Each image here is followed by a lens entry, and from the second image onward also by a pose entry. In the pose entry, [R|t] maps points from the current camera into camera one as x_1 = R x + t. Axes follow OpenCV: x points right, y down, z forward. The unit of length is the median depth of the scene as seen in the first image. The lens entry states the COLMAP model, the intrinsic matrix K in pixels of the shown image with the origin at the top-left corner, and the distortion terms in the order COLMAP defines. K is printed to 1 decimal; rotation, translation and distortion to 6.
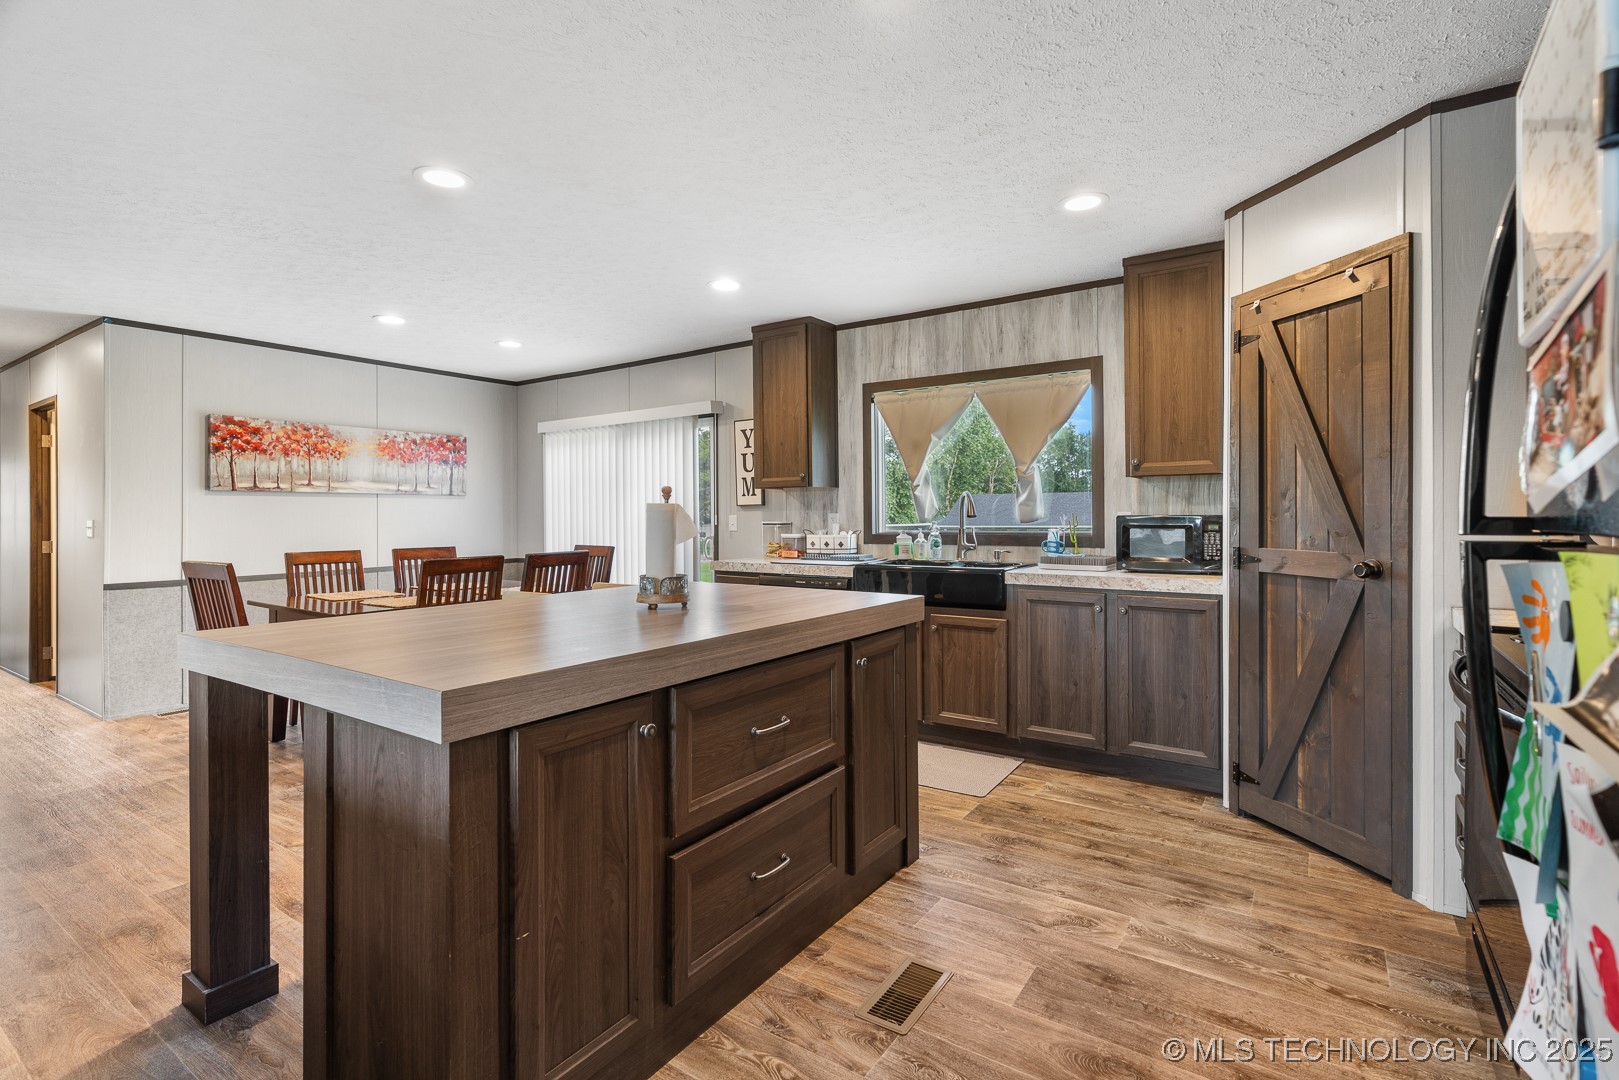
lens RADIAL K [[747.5, 0, 826.7], [0, 747.5, 514.7], [0, 0, 1]] dist [-0.011433, 0.004353]
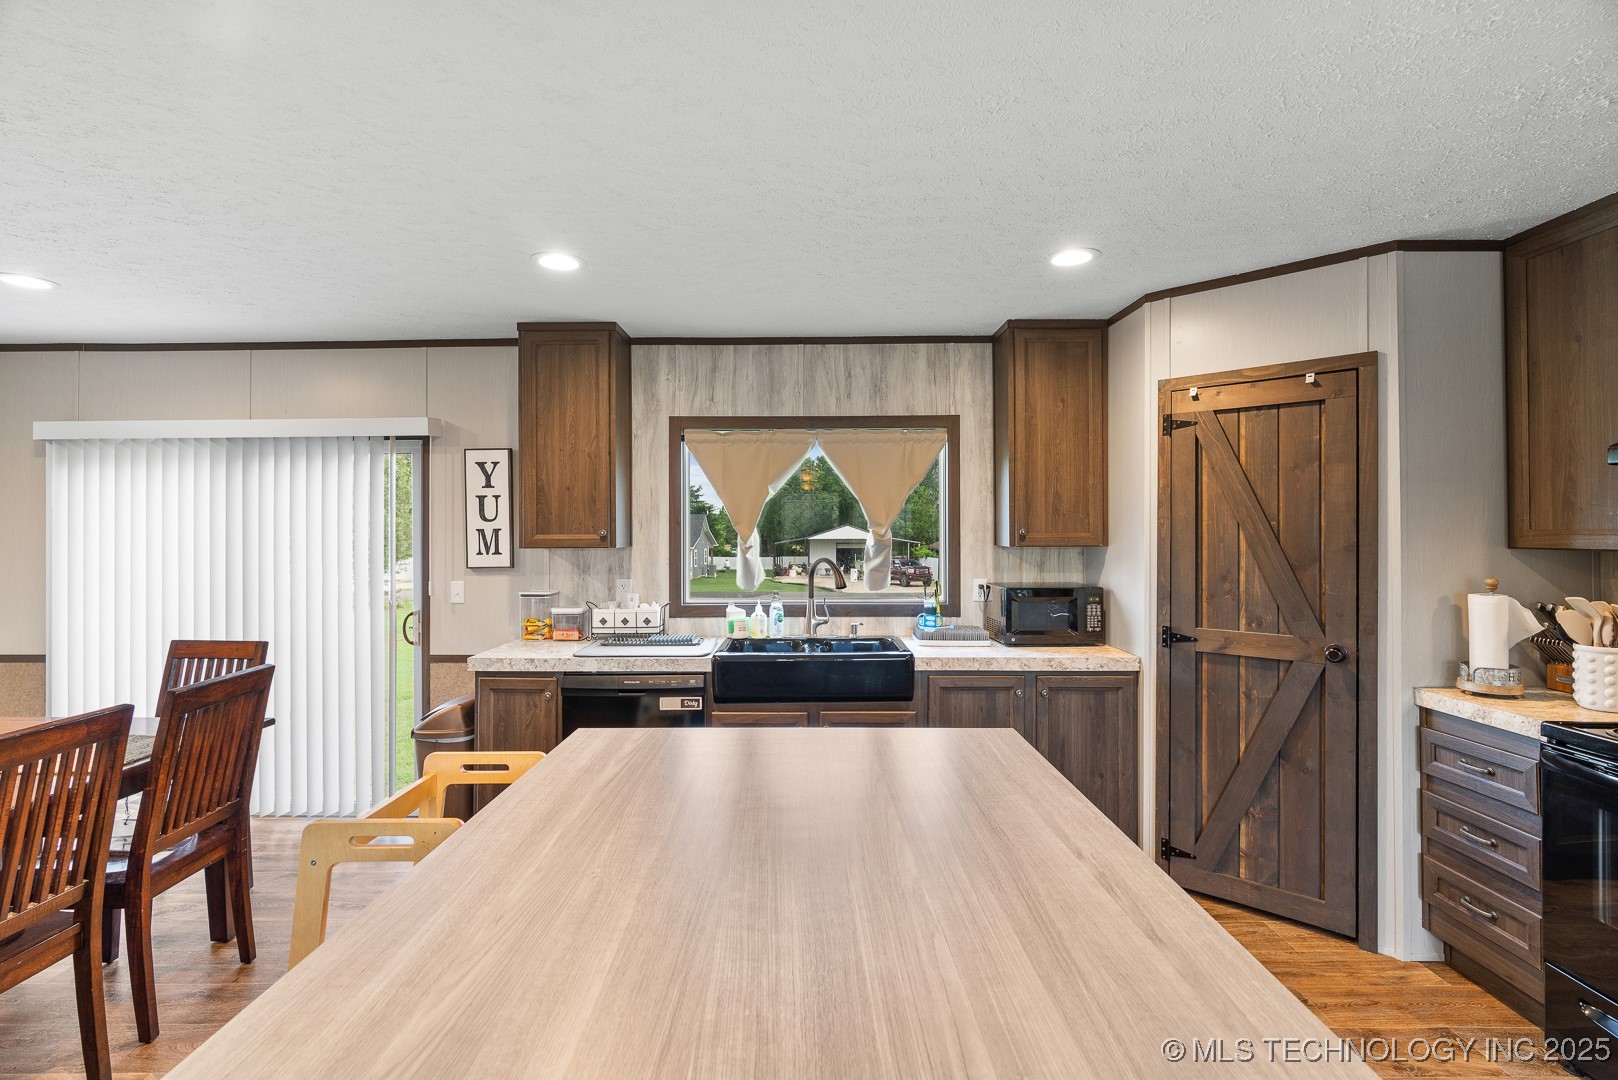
lens RADIAL K [[747.1, 0, 808.3], [0, 747.1, 523.5], [0, 0, 1]] dist [-0.011433, 0.004353]
pose [[0.841351, 0.011156, 0.540374, -0.326671], [-0.002449, 0.999855, -0.016830, -0.061753], [-0.540483, 0.012837, 0.841257, 0.322640]]
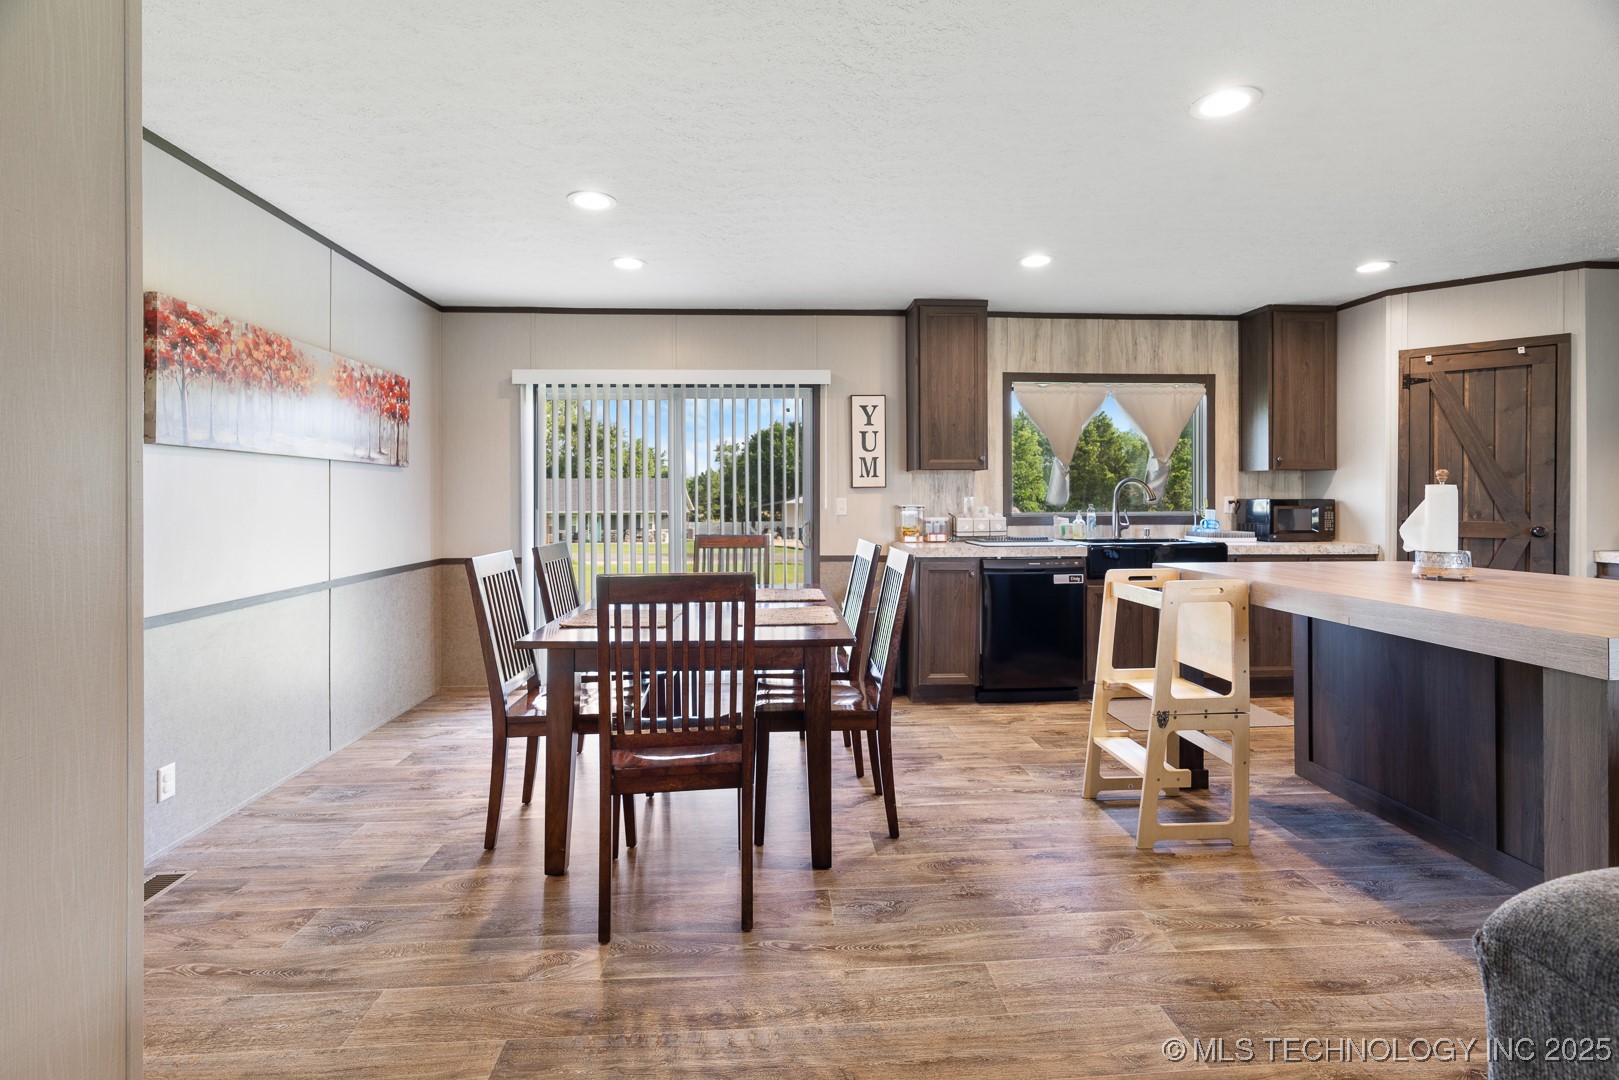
lens RADIAL K [[747.5, 0, 815.9], [0, 747.5, 497.6], [0, 0, 1]] dist [-0.011433, 0.004353]
pose [[0.798948, 0.006619, 0.601363, -1.001555], [-0.002523, 0.999968, -0.007654, 0.009995], [-0.601395, 0.004598, 0.798939, 0.417265]]
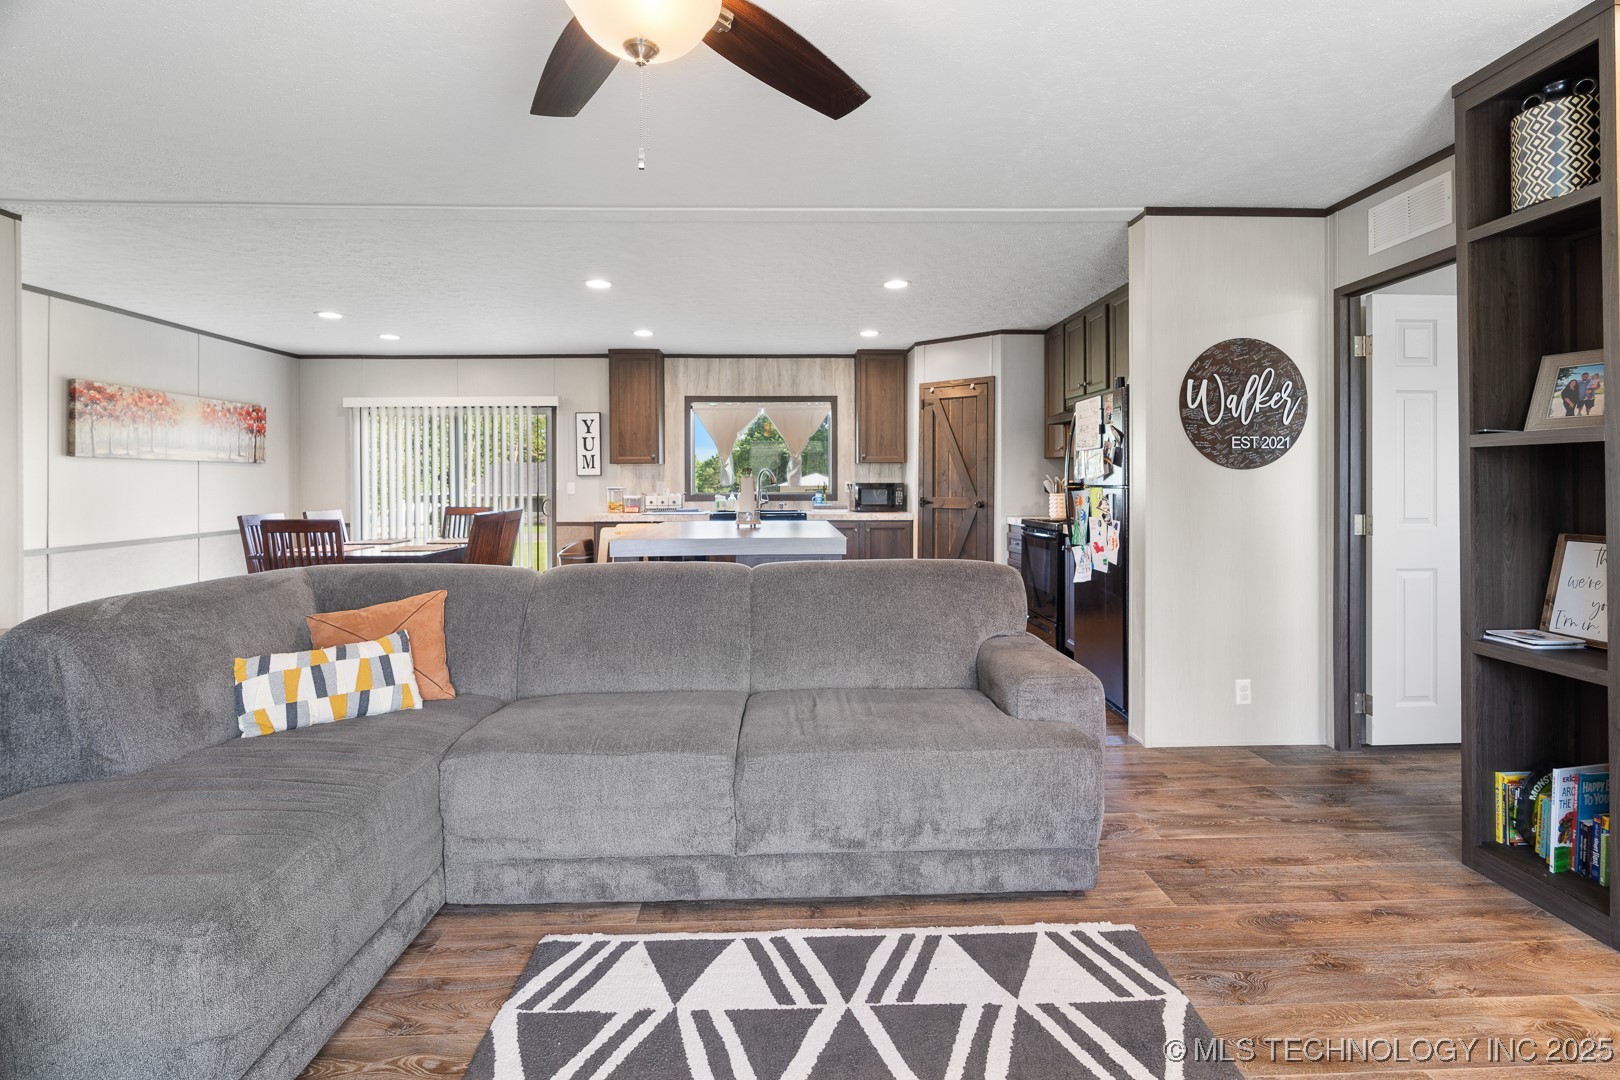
lens RADIAL K [[748.0, 0, 820.1], [0, 748.0, 480.9], [0, 0, 1]] dist [-0.011433, 0.004353]
pose [[0.810862, 0.003447, 0.585228, -0.782446], [-0.000625, 0.999987, -0.005023, 0.005292], [-0.585238, 0.003707, 0.810853, -0.489041]]
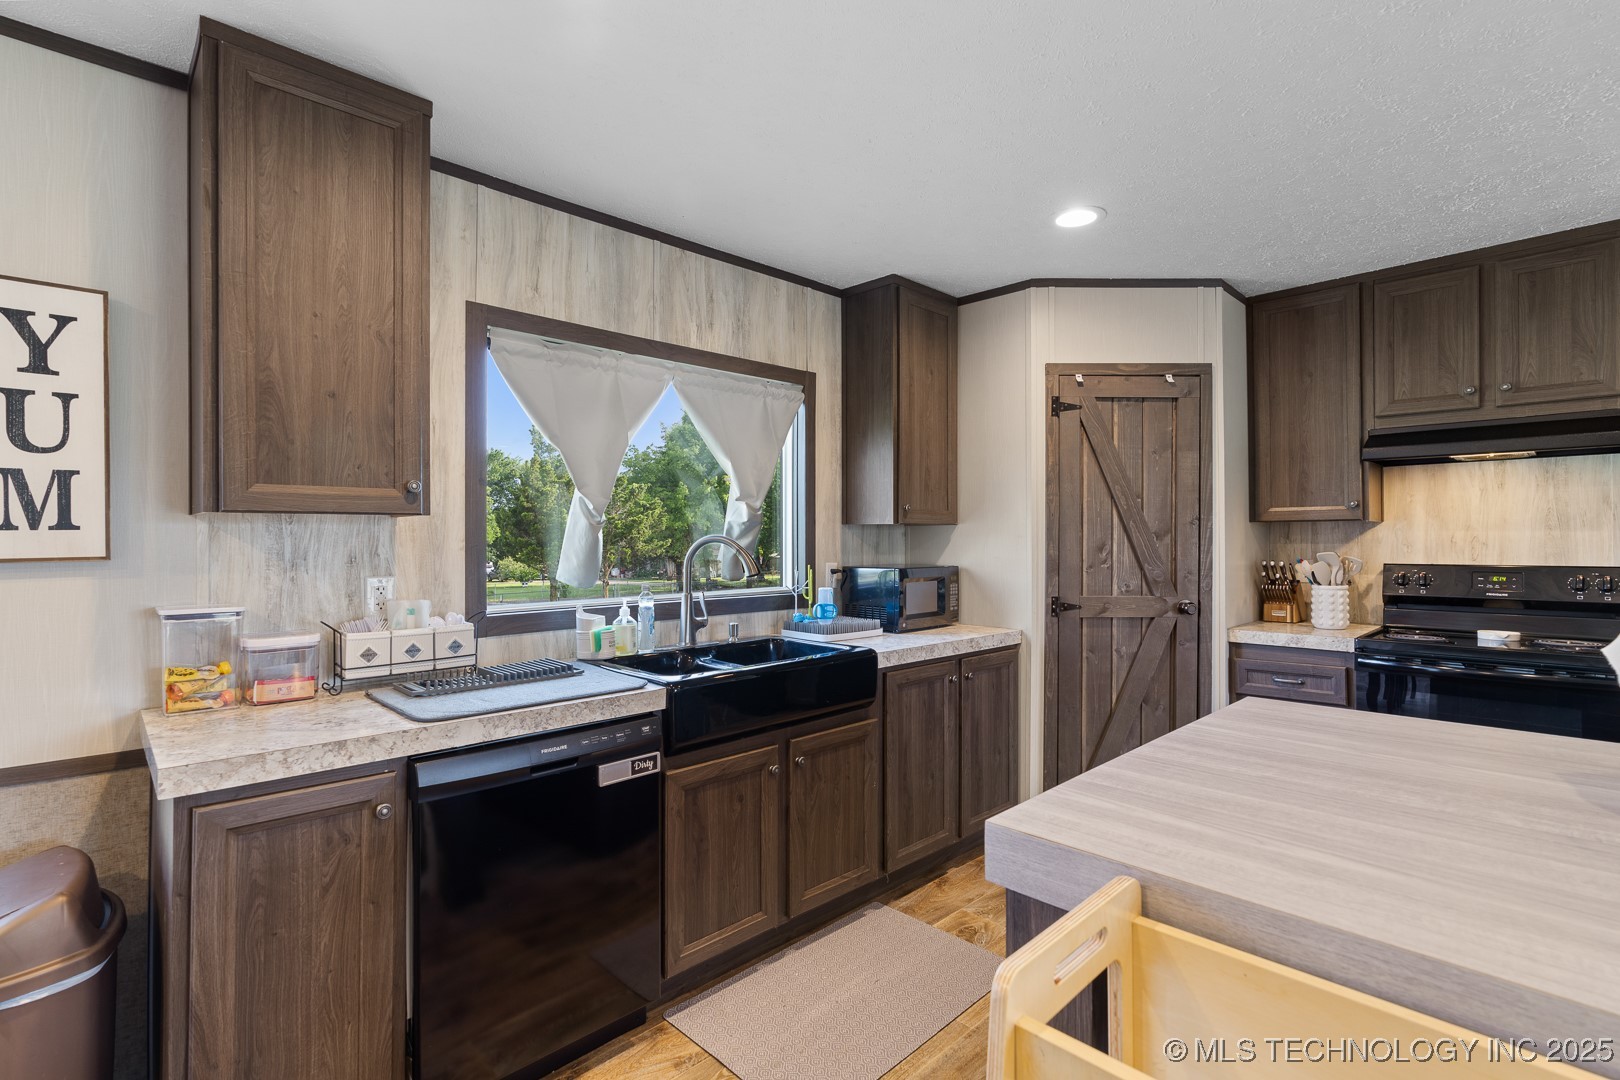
lens RADIAL K [[748.0, 0, 808.7], [0, 748.0, 535.3], [0, 0, 1]] dist [-0.011433, 0.004353]
pose [[0.226924, 0.012211, 0.973836, -0.460978], [0.003731, 0.999903, -0.013407, -0.025024], [-0.973905, 0.006676, 0.226856, 0.872361]]
